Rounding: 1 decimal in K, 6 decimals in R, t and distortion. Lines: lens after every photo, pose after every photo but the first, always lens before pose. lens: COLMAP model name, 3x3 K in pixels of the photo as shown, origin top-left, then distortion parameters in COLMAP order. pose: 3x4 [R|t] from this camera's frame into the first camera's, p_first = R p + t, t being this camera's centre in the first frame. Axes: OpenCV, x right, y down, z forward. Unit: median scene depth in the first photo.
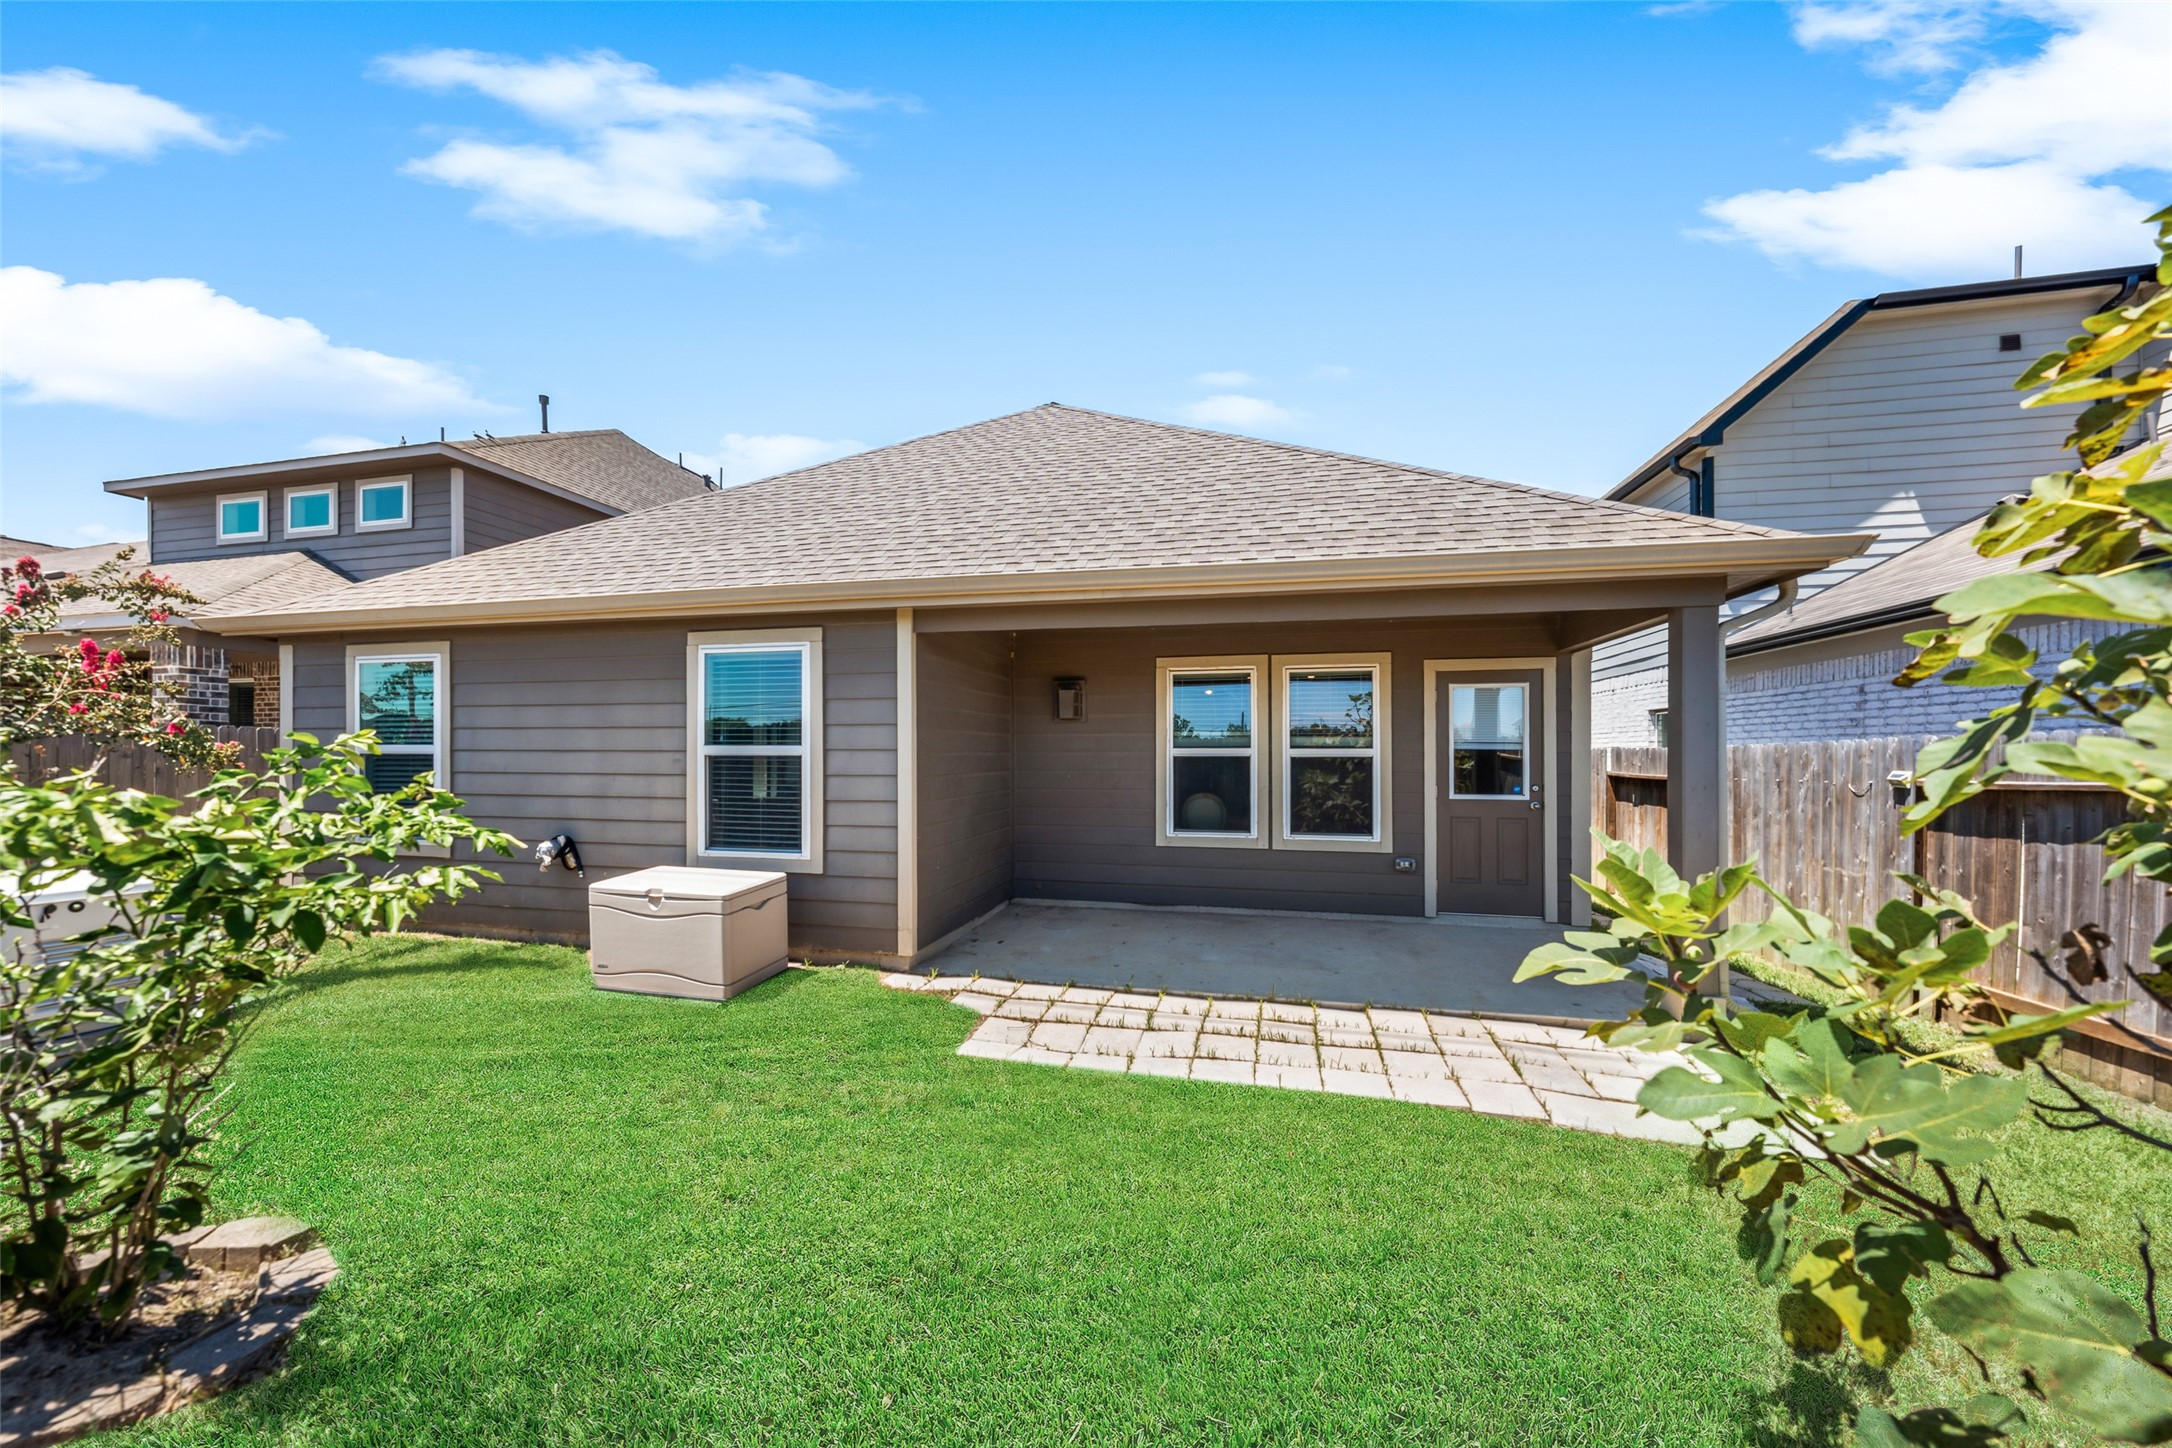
lens RADIAL K [[768.5, 0, 1086.0], [0, 768.5, 724.0], [0, 0, 1]] dist [-0.001270, -0.000117]
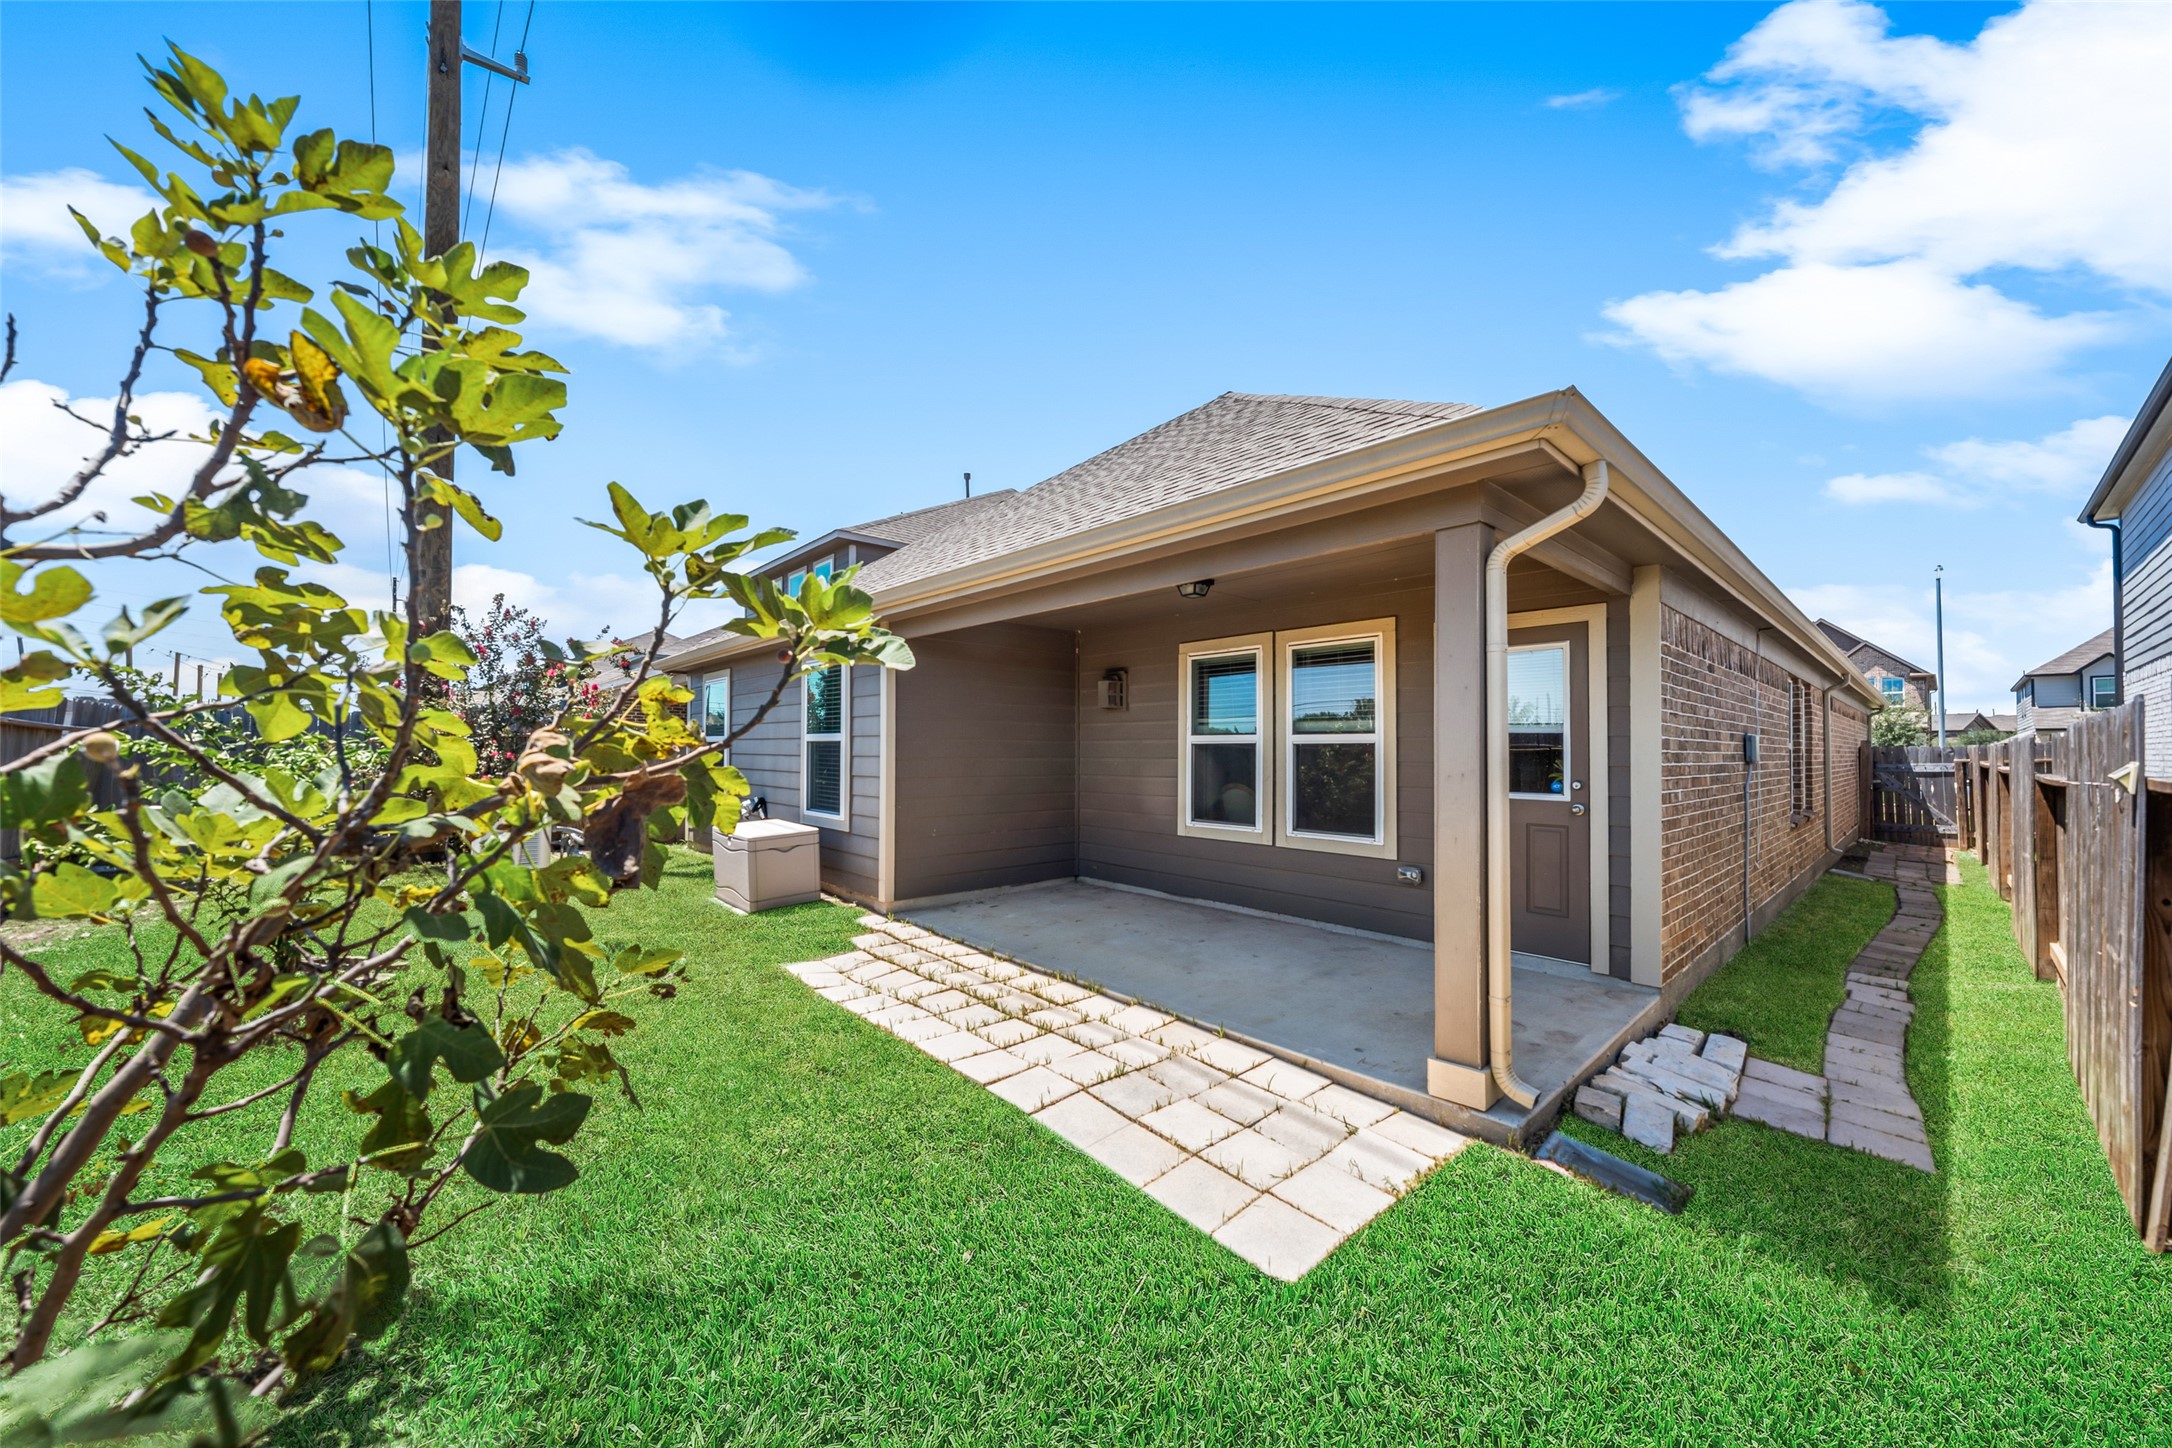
lens RADIAL K [[768.5, 0, 1086.0], [0, 768.5, 724.0], [0, 0, 1]] dist [-0.001270, -0.000117]
pose [[0.822990, -0.015671, -0.567839, 0.616304], [0.014538, 0.999873, -0.006524, 0.023388], [0.567869, -0.002886, 0.823114, 0.138273]]
